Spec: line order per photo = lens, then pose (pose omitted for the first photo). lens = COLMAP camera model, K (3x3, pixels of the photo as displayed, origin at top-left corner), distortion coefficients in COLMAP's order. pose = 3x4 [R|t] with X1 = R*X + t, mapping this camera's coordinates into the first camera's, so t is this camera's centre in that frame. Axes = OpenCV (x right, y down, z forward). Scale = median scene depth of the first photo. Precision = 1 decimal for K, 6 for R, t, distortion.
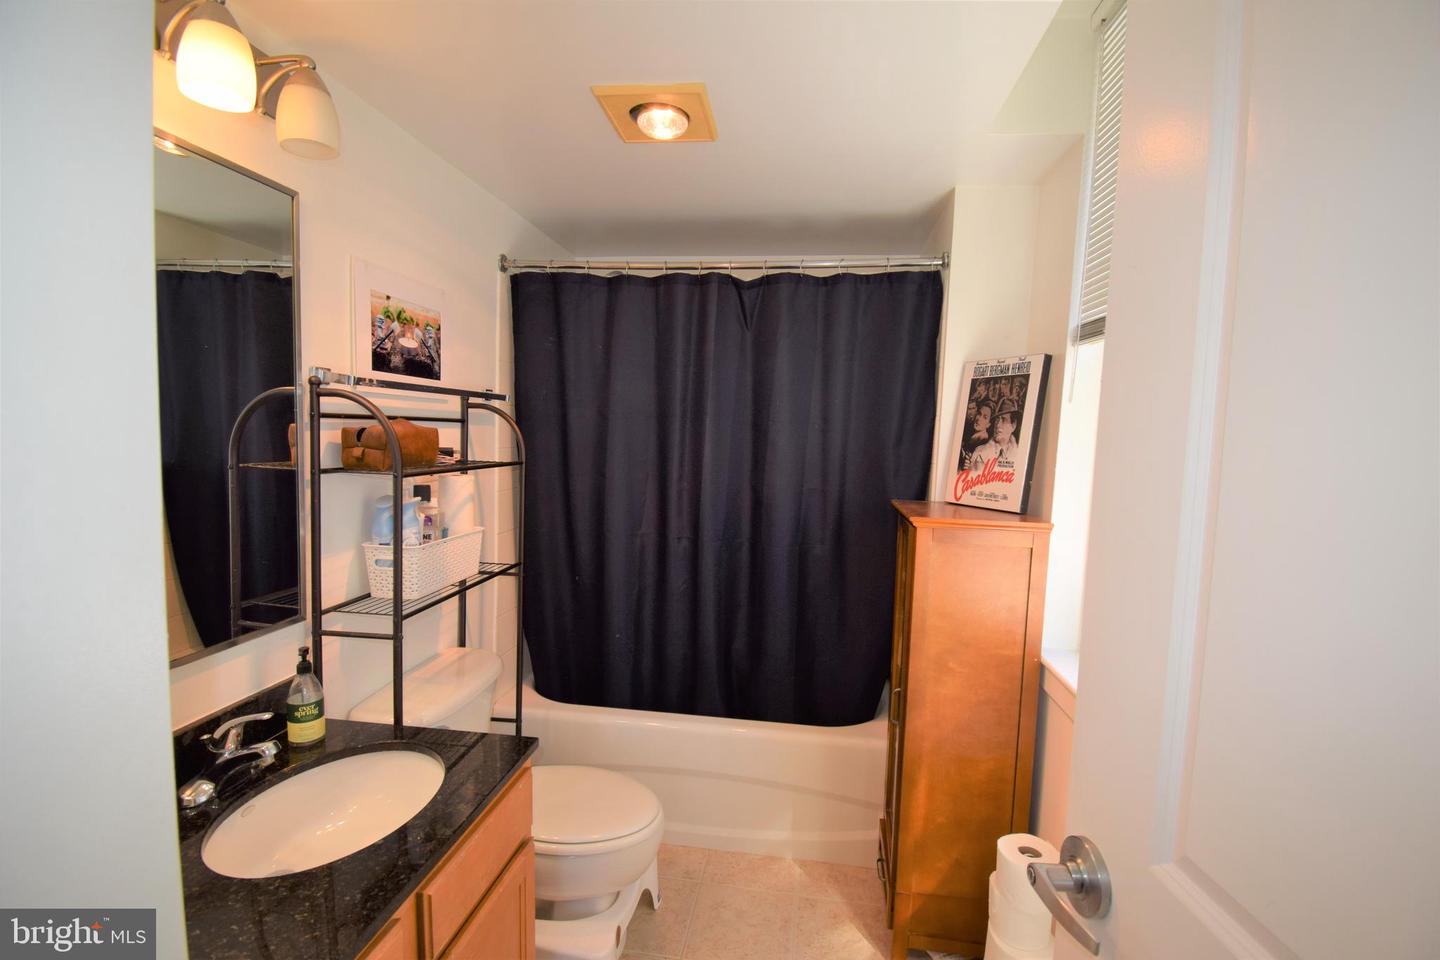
lens RADIAL K [[624.7, 0, 725.1], [0, 624.7, 479.3], [0, 0, 1]] dist [0.000584, -0.013468]
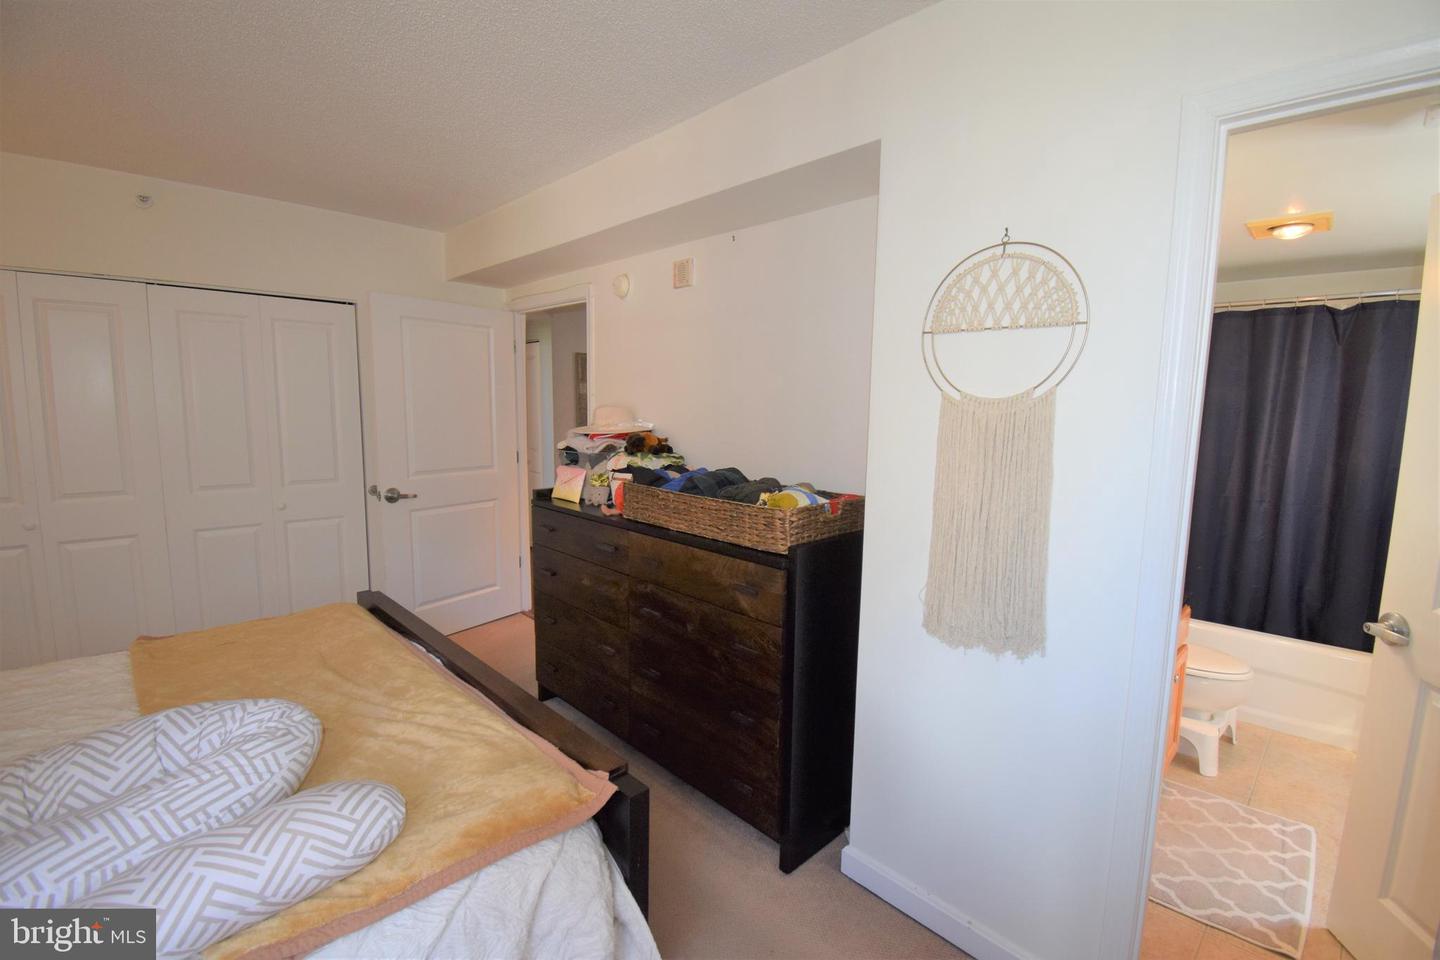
lens RADIAL K [[624.7, 0, 772.1], [0, 624.7, 474.5], [0, 0, 1]] dist [0.000584, -0.013468]
pose [[0.810205, 0.055013, -0.583560, -0.173514], [-0.032442, 0.998268, 0.049067, 0.005896], [0.585249, -0.020823, 0.810586, -0.833839]]
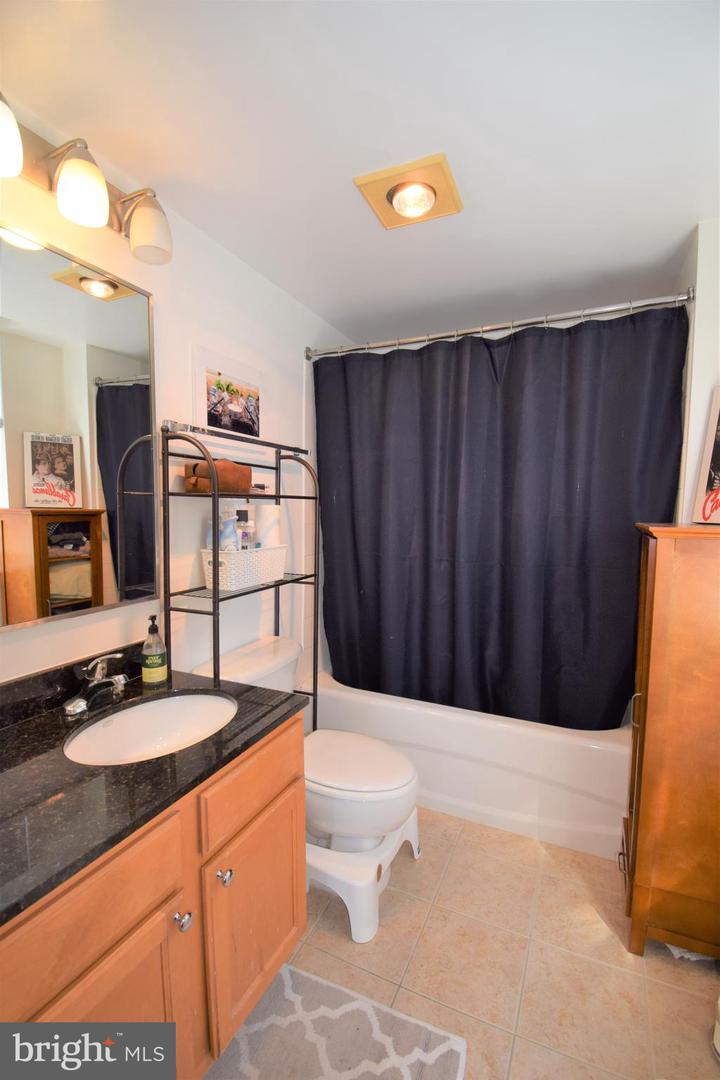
lens RADIAL K [[468.5, 0, 354.5], [0, 468.5, 541.0], [0, 0, 1]] dist [0.000584, -0.013468]
pose [[0.953553, -0.000305, -0.301226, 0.049726], [-0.001449, 0.999983, -0.005601, 0.072455], [0.301223, 0.005778, 0.953536, 0.087031]]
